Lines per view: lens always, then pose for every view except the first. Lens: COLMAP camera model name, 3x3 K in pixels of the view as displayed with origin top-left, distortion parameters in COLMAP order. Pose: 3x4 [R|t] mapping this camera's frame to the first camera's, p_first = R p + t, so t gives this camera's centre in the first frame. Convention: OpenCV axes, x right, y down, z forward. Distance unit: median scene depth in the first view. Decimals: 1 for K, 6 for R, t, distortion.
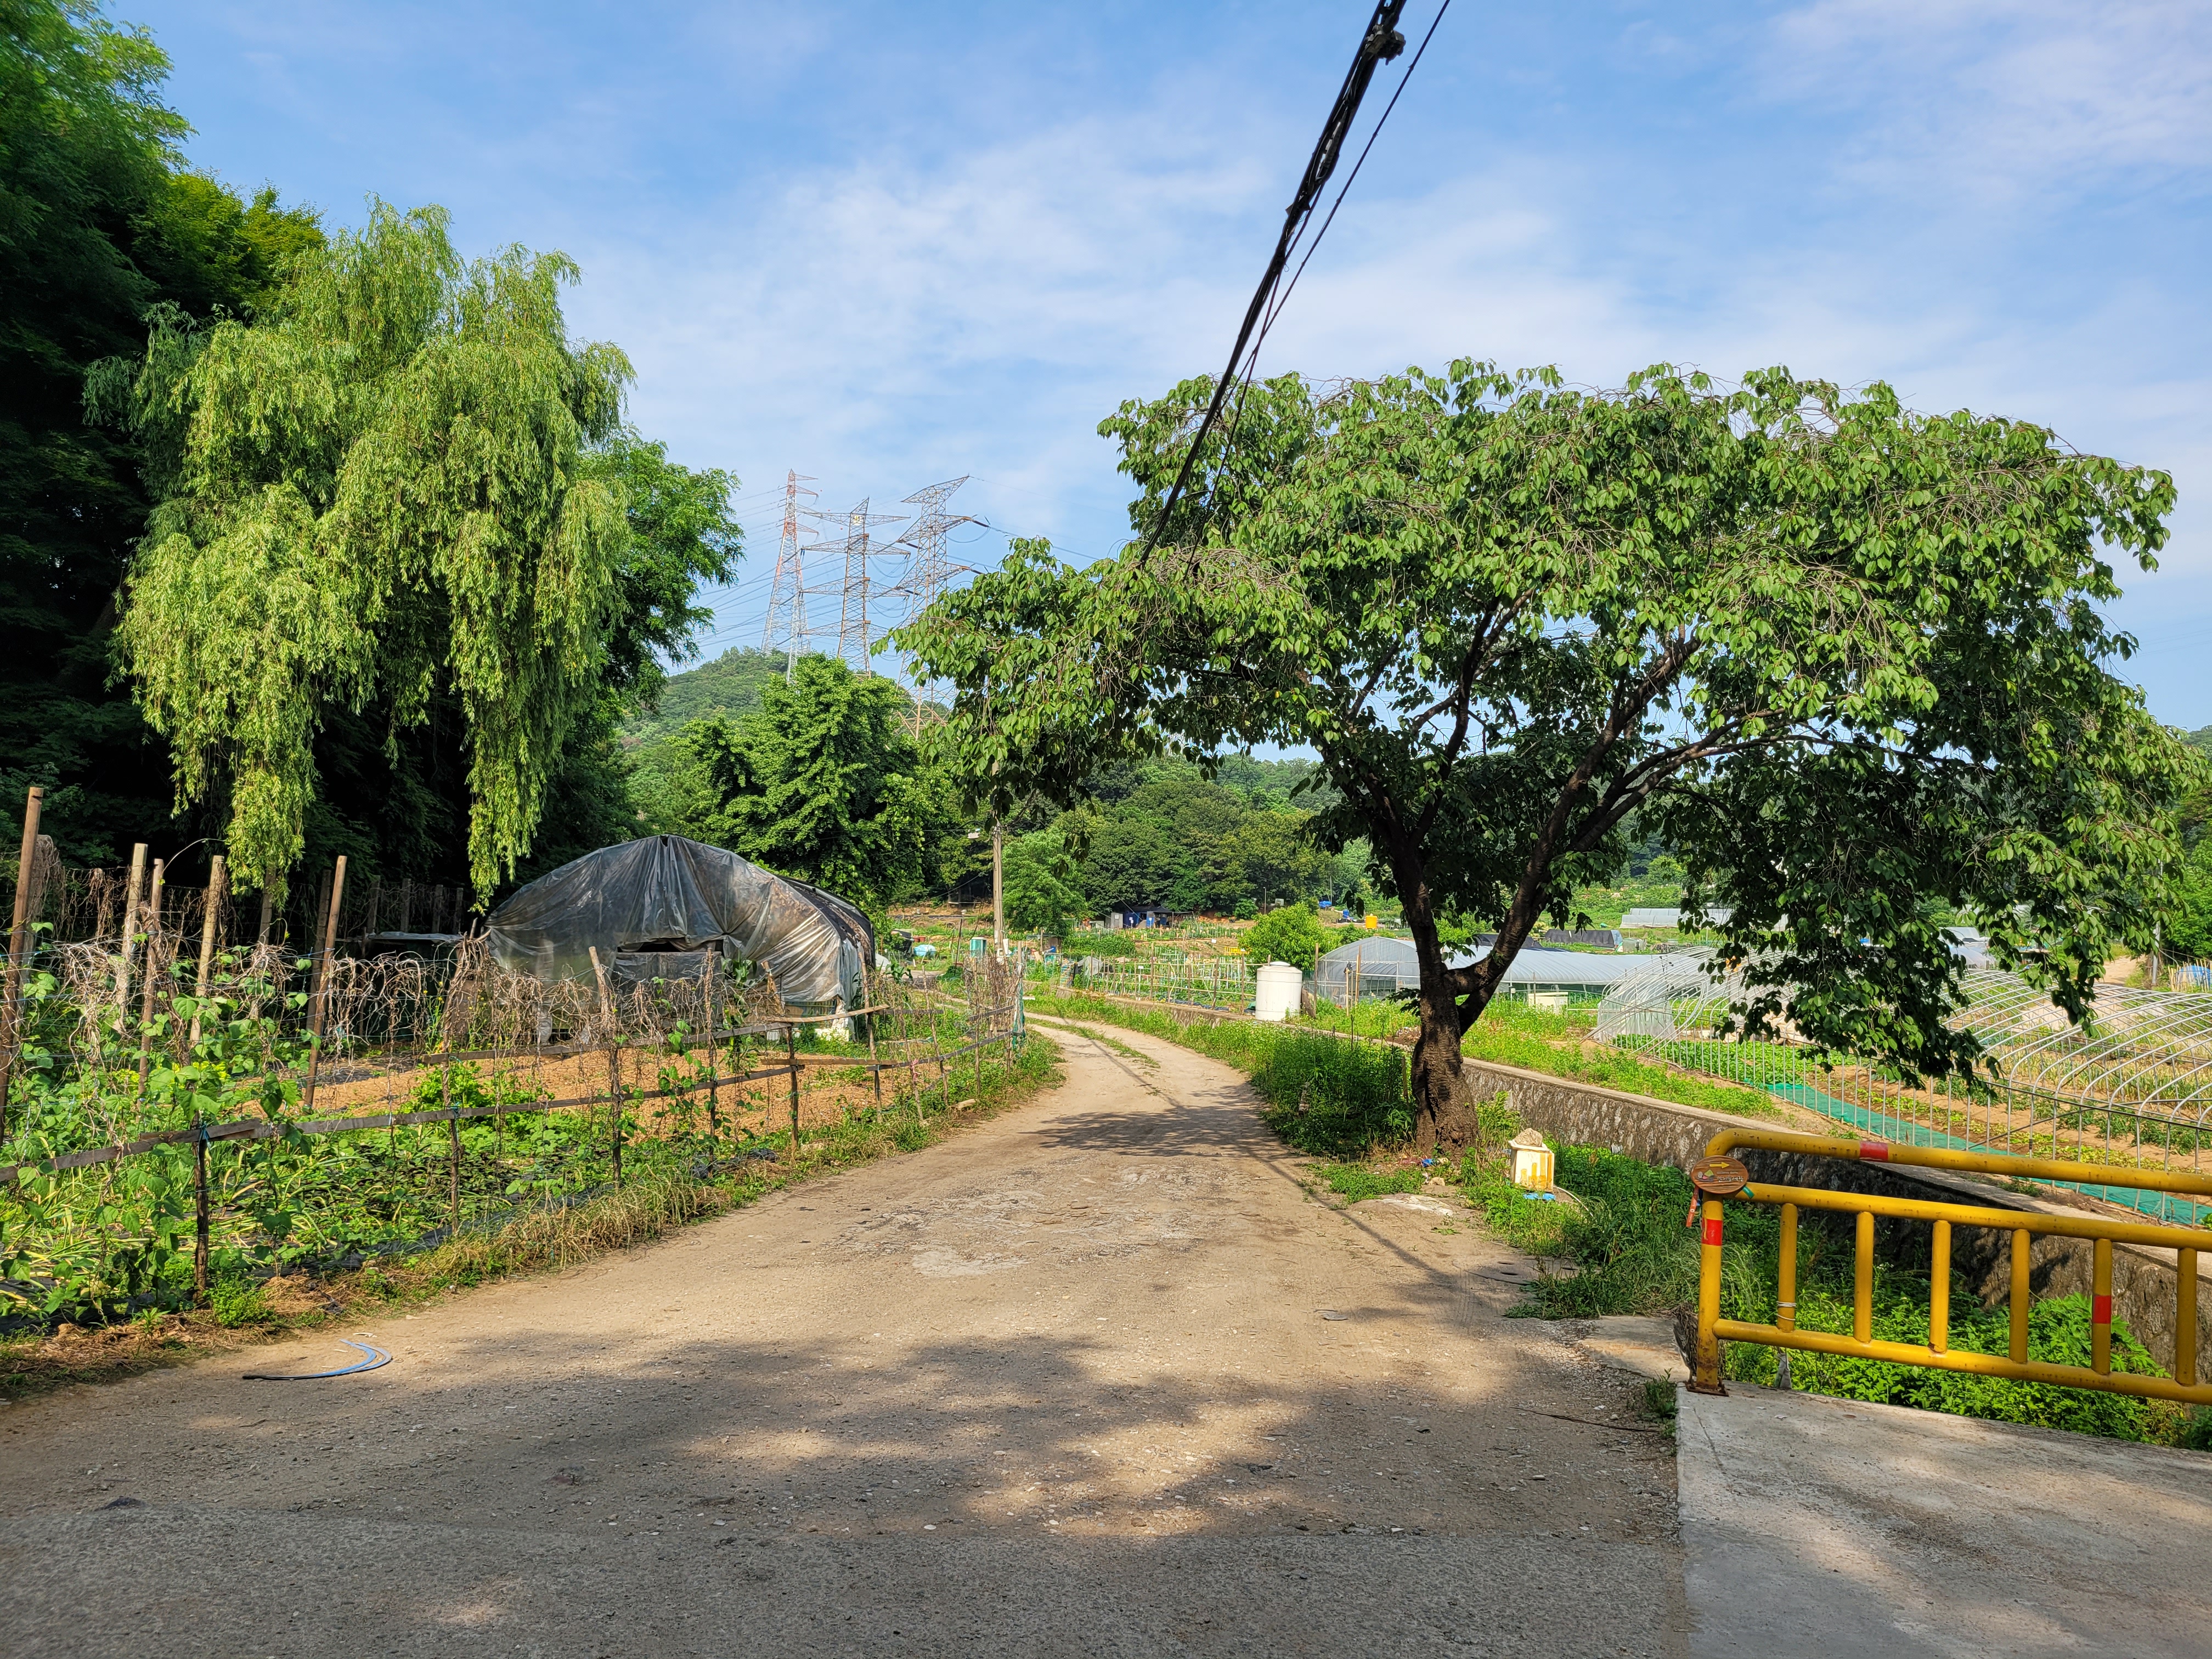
lens RADIAL K [[1667.0, 0, 1087.9], [0, 1667.0, 833.2], [0, 0, 1]] dist [0.052389, -0.028478]
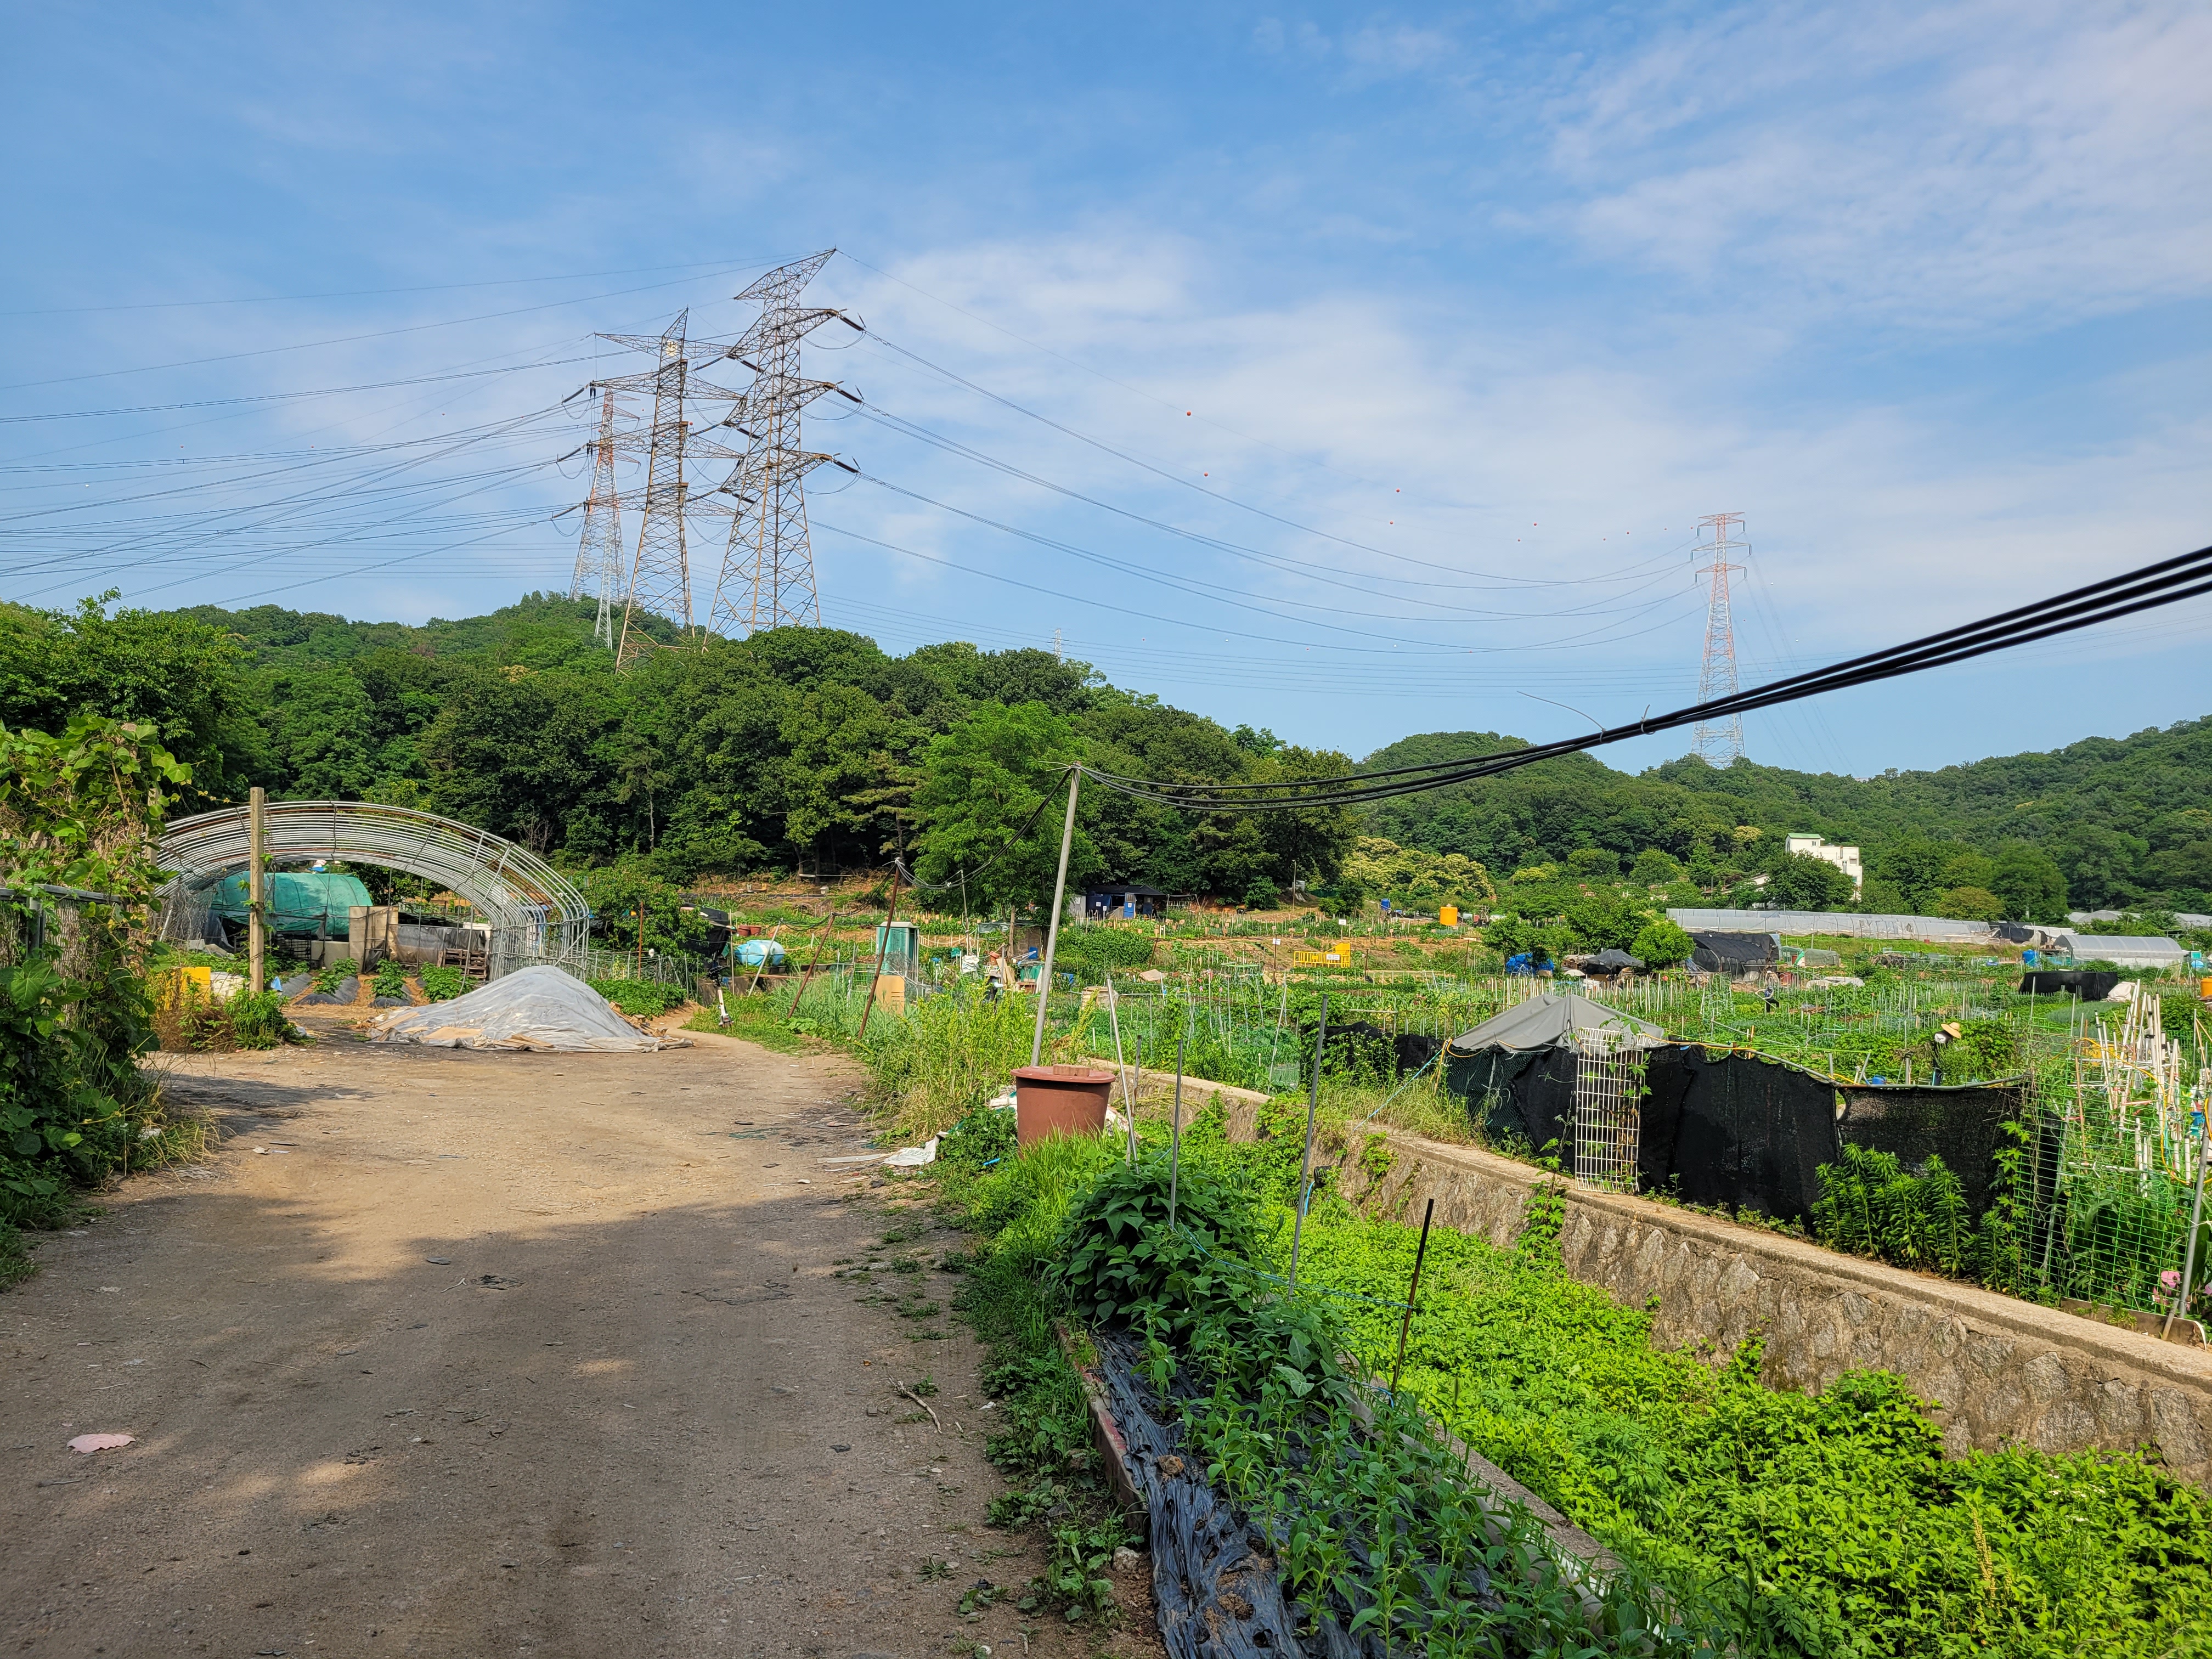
lens RADIAL K [[1667.0, 0, 1094.0], [0, 1667.0, 841.3], [0, 0, 1]] dist [0.052389, -0.028478]
pose [[0.994844, 0.018160, 0.099783, -0.118646], [-0.018444, 0.999828, 0.001924, 0.083840], [-0.099731, -0.003754, 0.995007, 1.203539]]
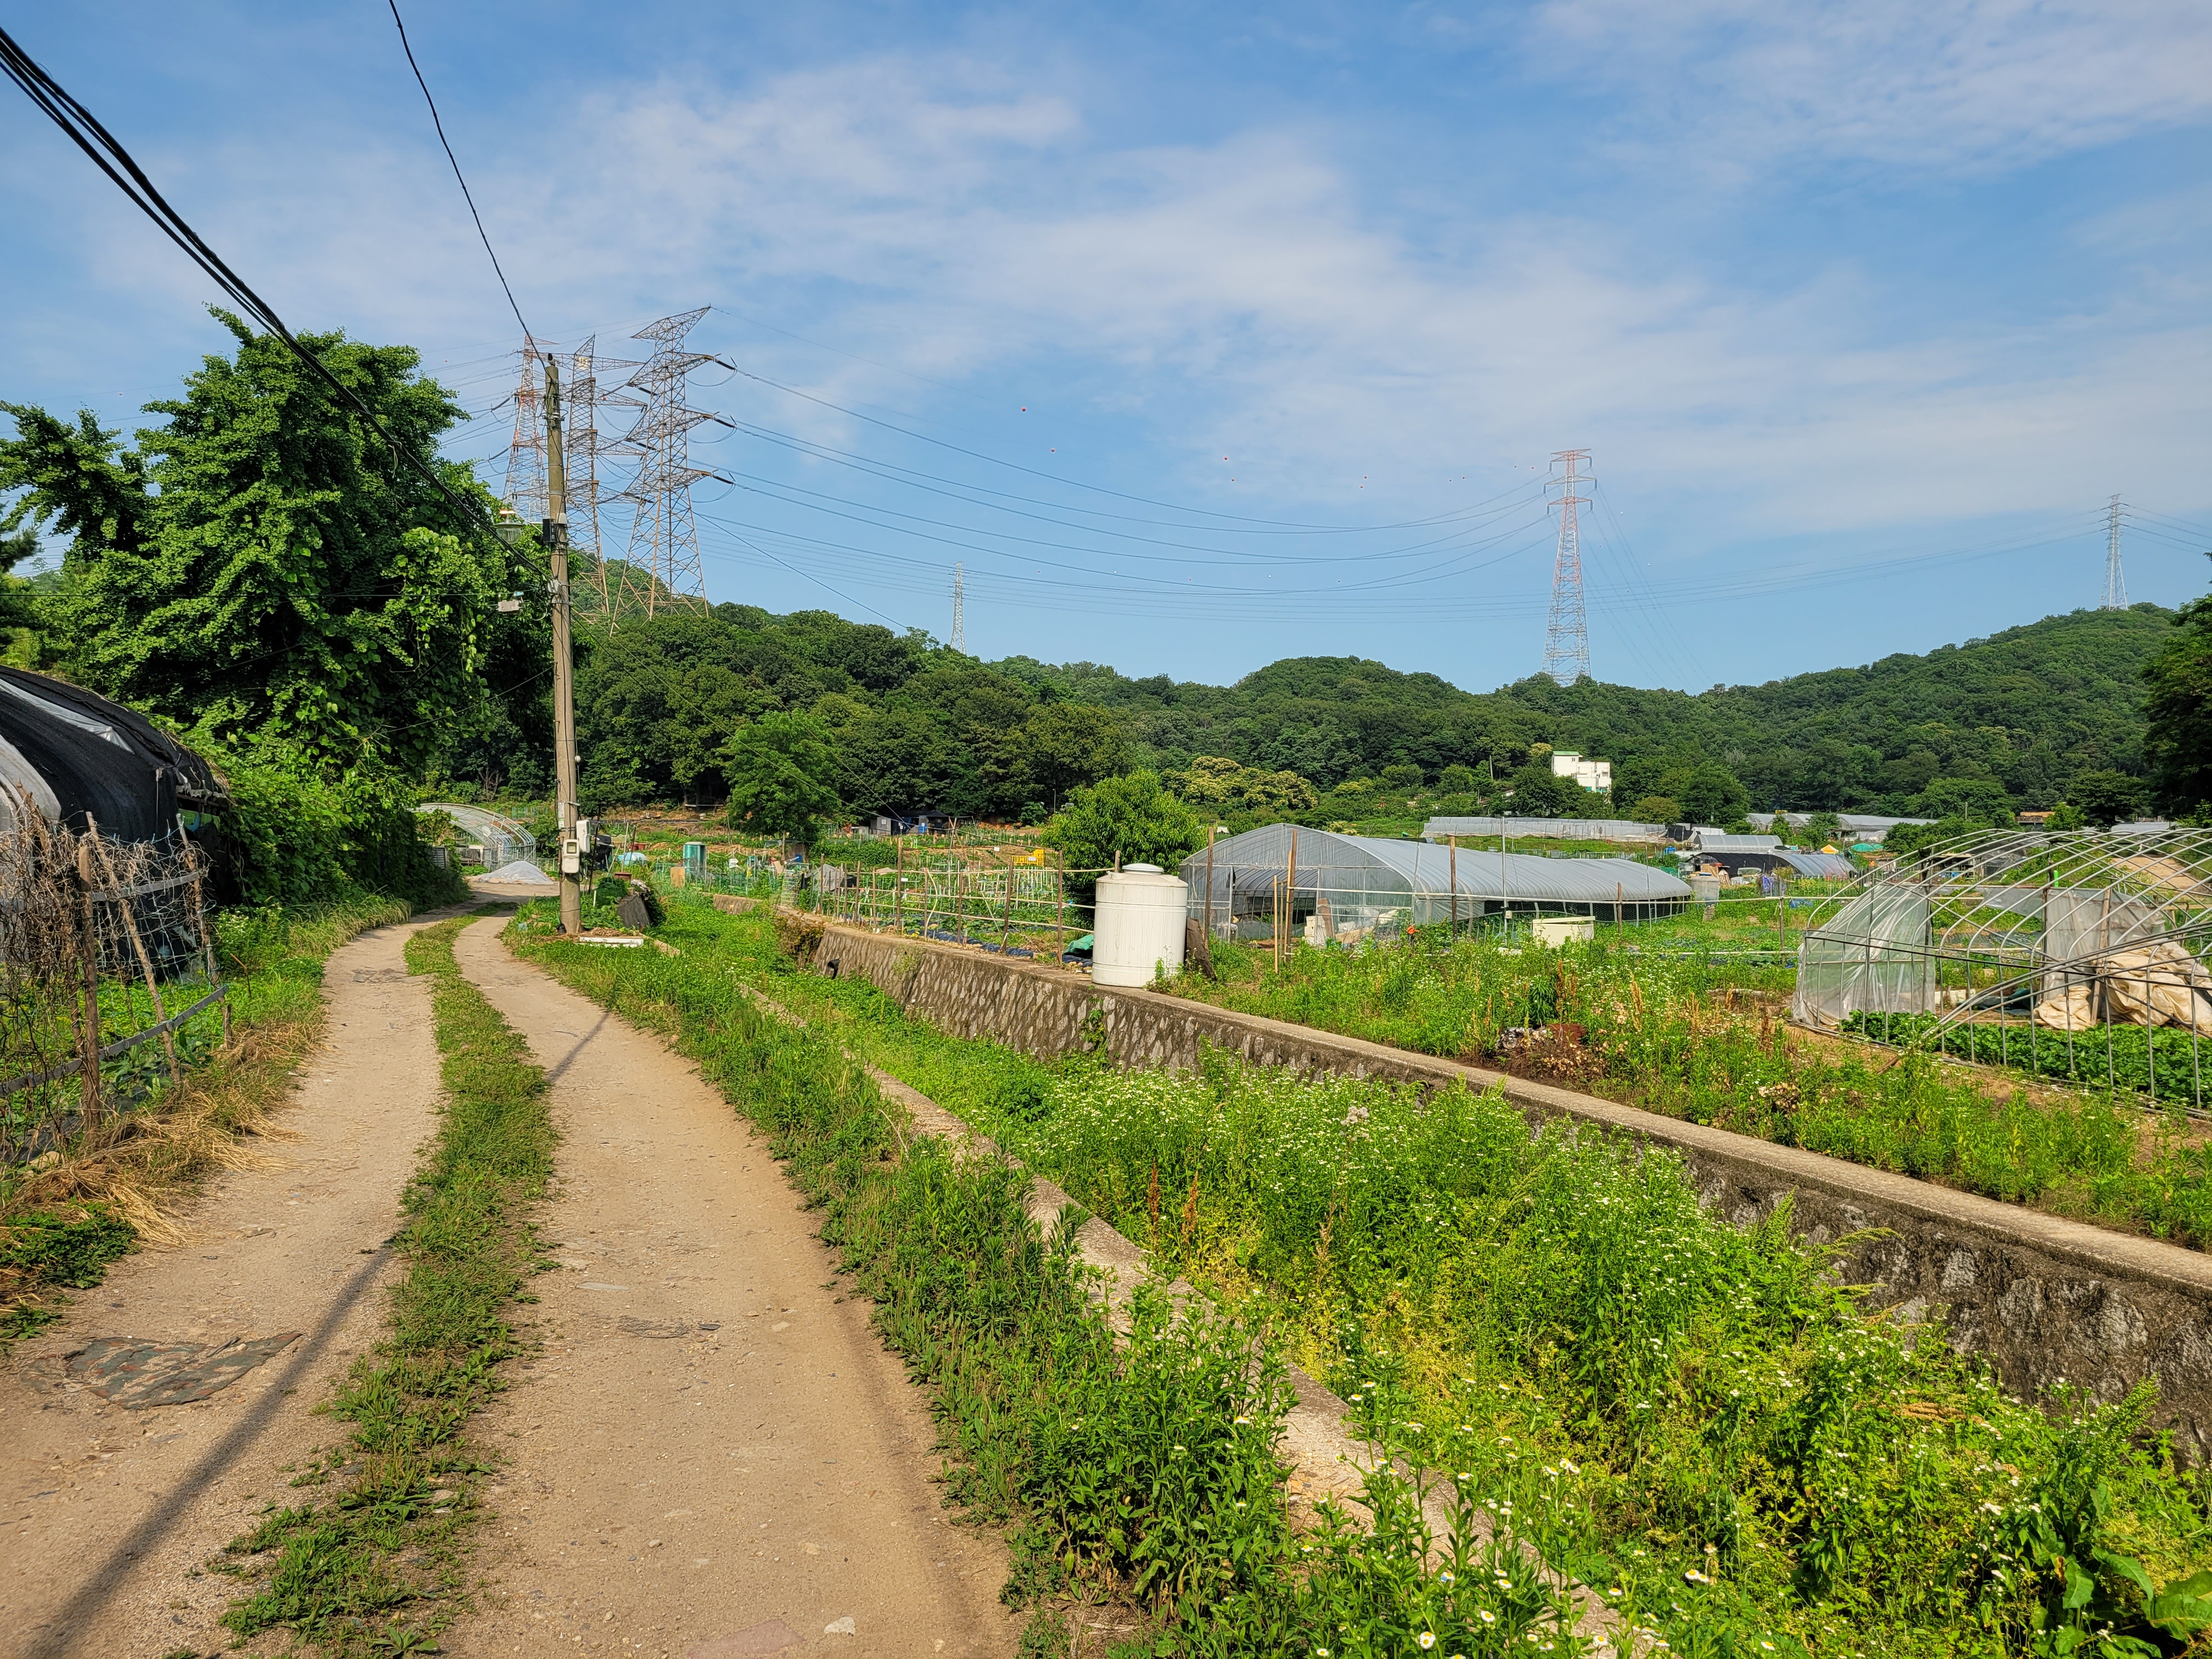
lens RADIAL K [[1667.0, 0, 1112.2], [0, 1667.0, 841.4], [0, 0, 1]] dist [0.052389, -0.028478]
pose [[0.989427, -0.000042, 0.145033, 0.027661], [-0.008192, 0.998387, 0.056176, 0.033821], [-0.144801, -0.056770, 0.987831, 0.409510]]
